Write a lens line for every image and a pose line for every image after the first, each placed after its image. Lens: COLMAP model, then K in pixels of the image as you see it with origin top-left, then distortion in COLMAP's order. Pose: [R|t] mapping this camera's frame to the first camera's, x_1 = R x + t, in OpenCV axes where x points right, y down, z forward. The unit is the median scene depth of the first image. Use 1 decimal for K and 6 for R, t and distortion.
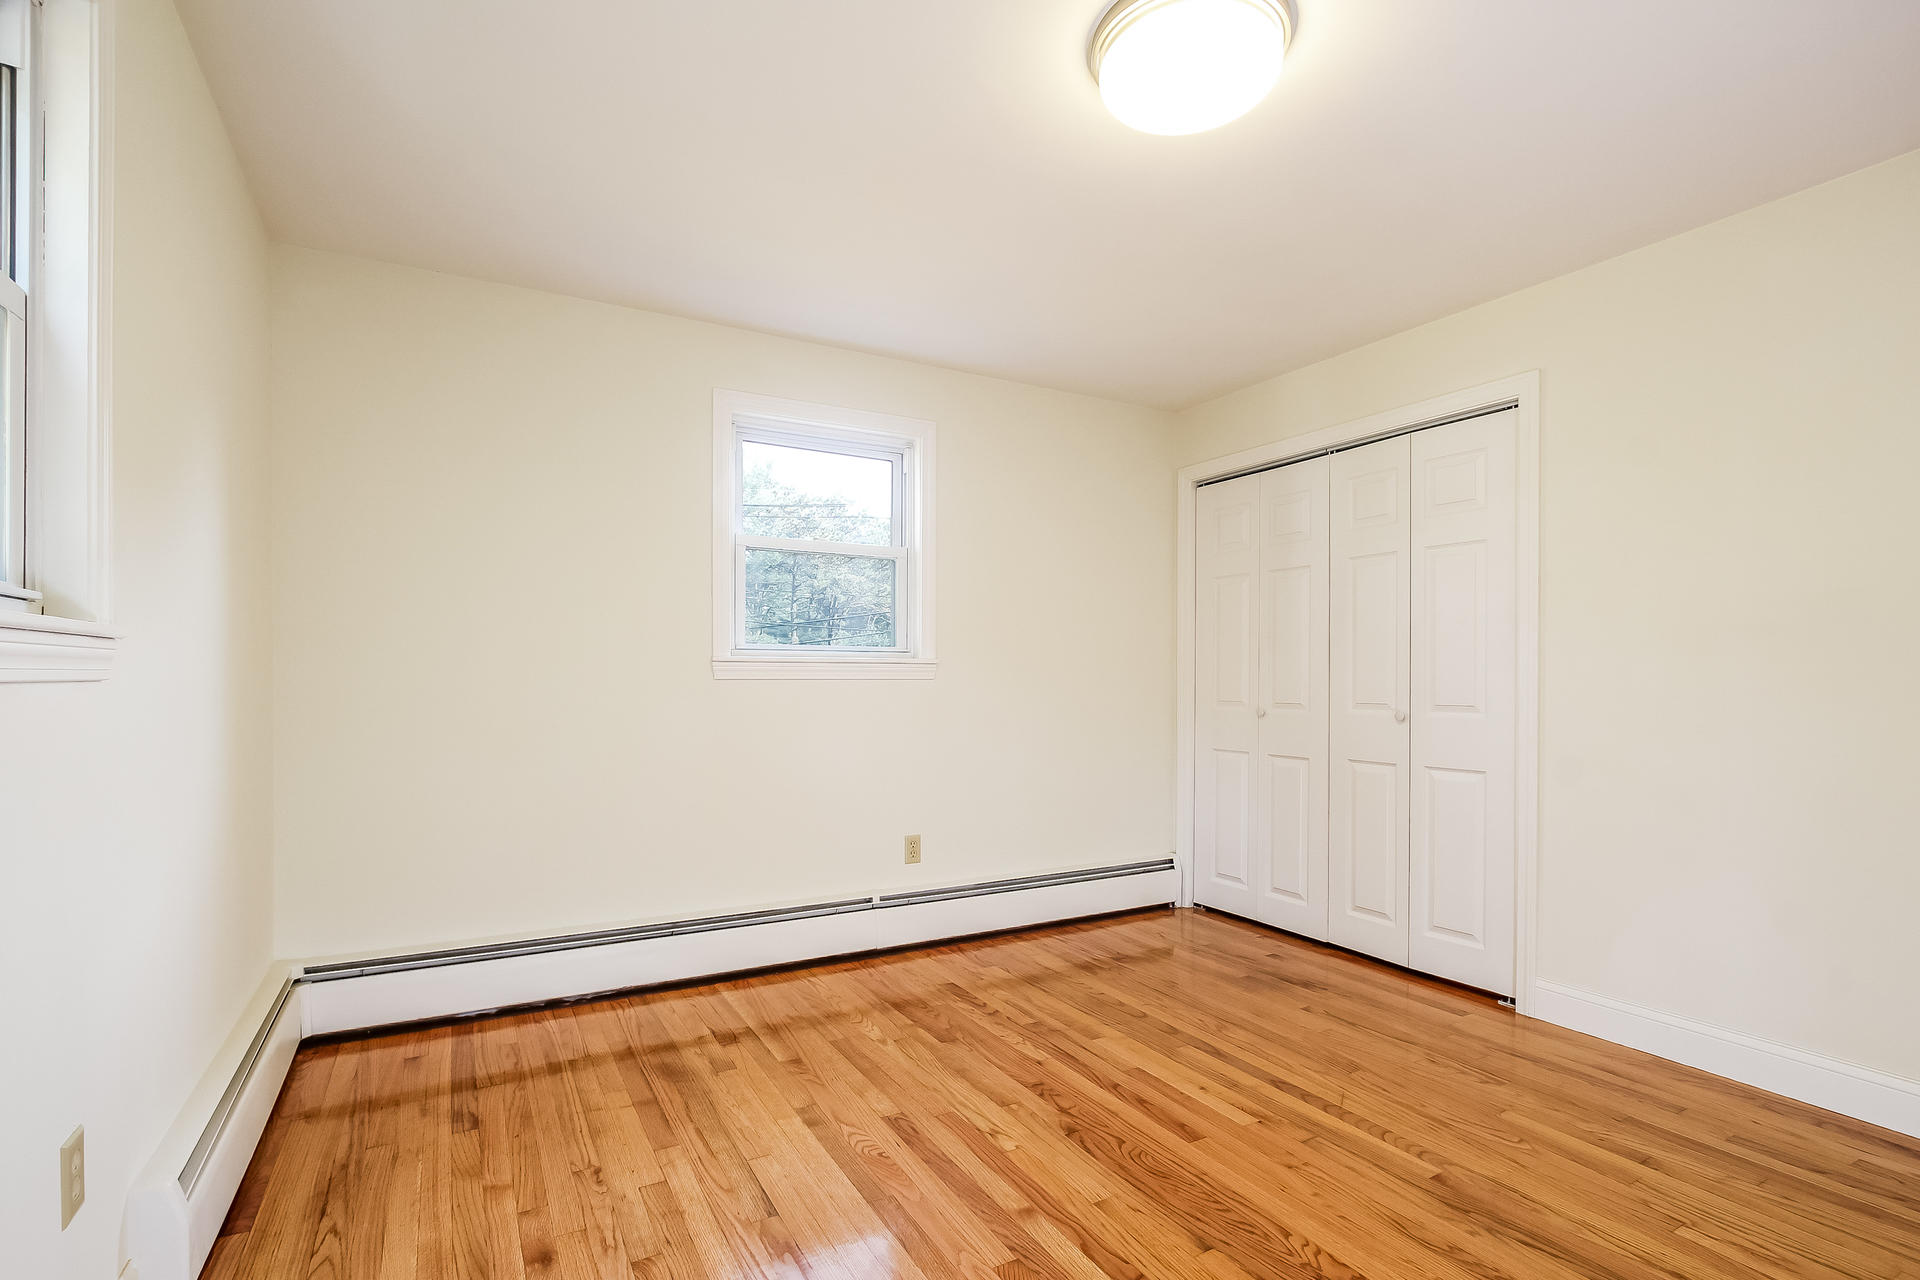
lens RADIAL K [[894.1, 0, 949.4], [0, 894.1, 658.2], [0, 0, 1]] dist [-0.032718, -0.000080]
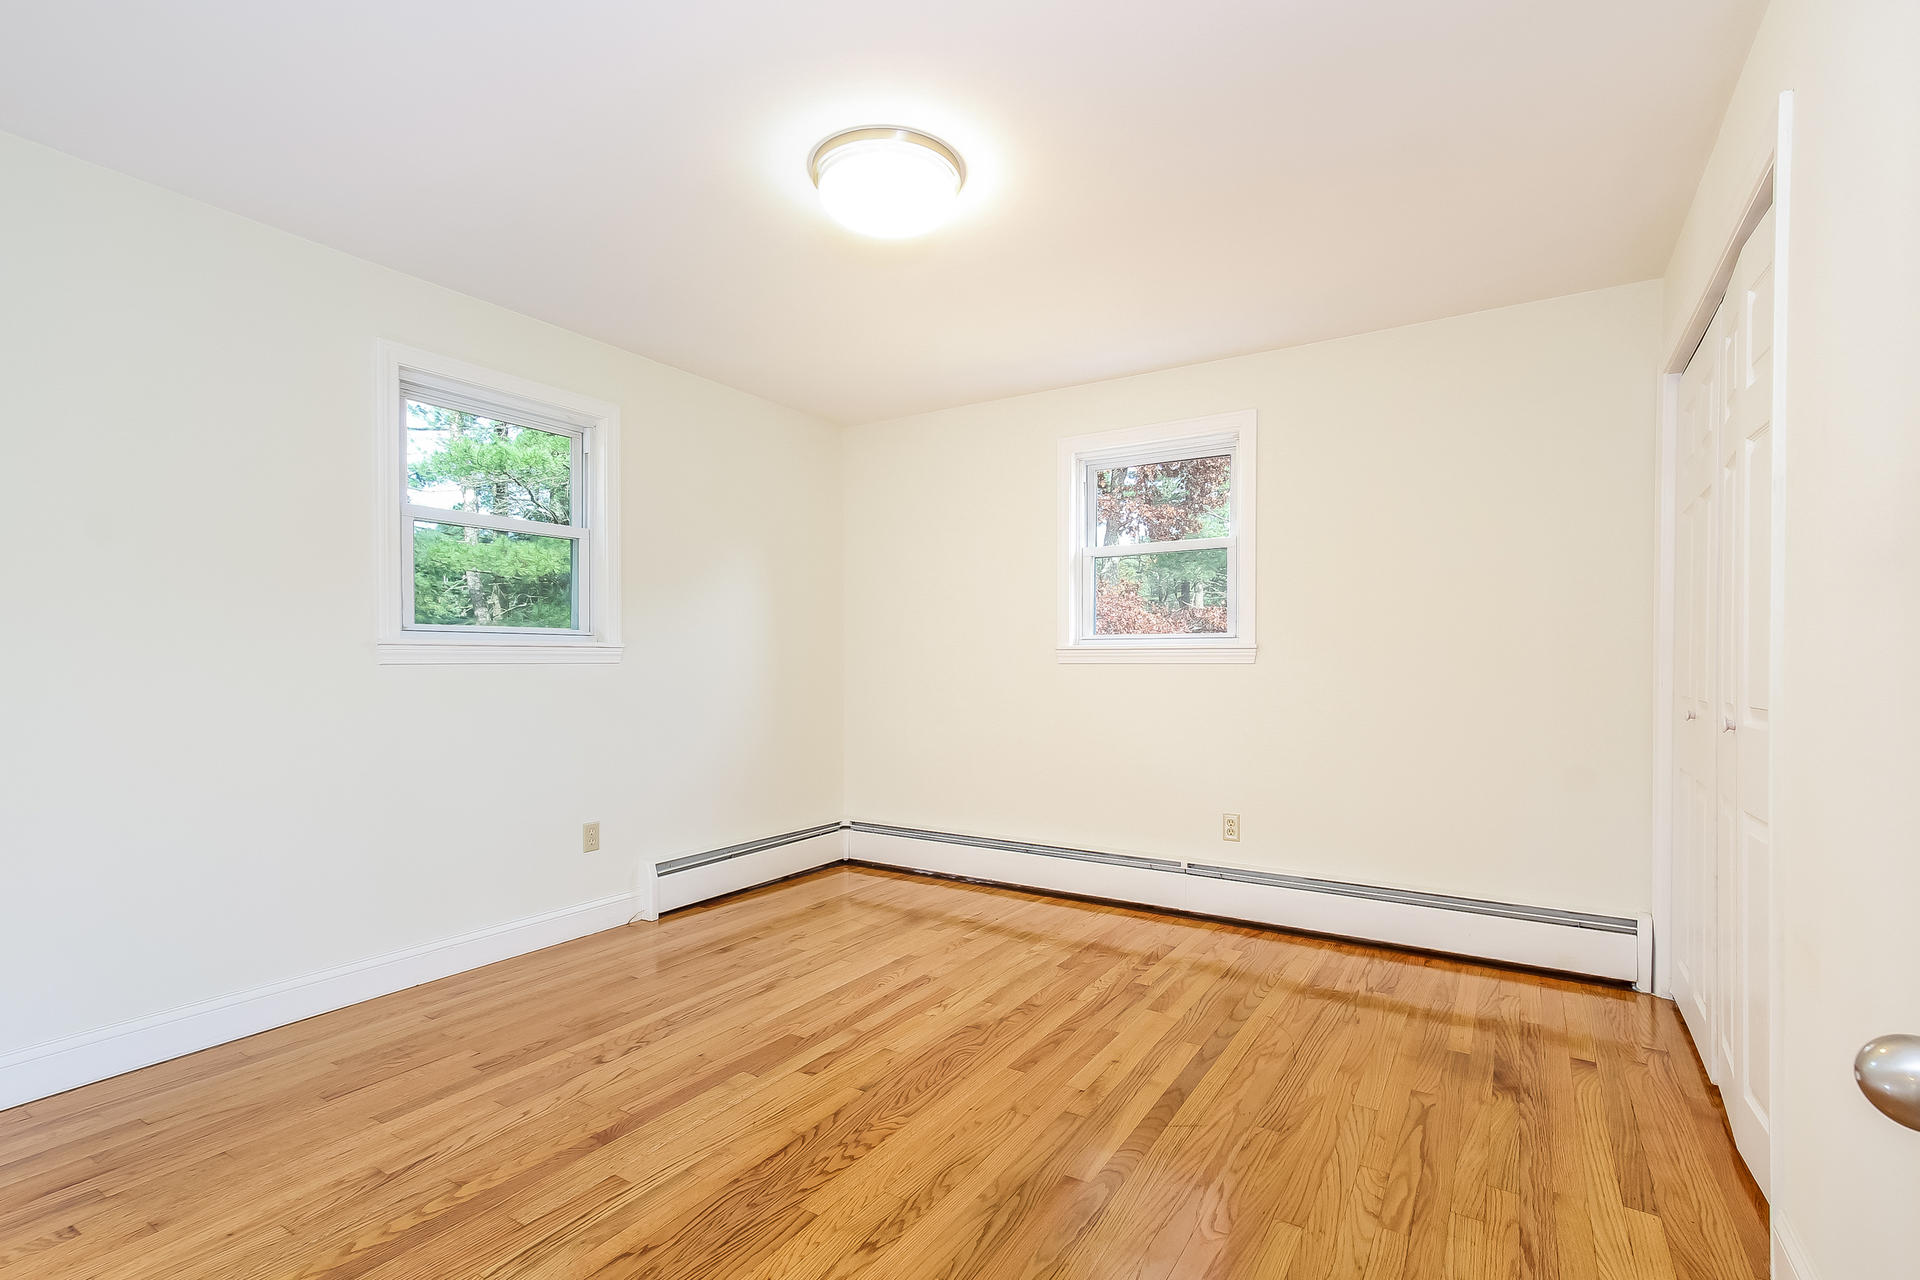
lens RADIAL K [[894.1, 0, 947.2], [0, 894.1, 649.9], [0, 0, 1]] dist [-0.032718, -0.000080]
pose [[0.477332, -0.006795, -0.878697, 0.963192], [0.007473, 0.999965, -0.003673, 0.012477], [0.878691, -0.004814, 0.477366, 0.302892]]
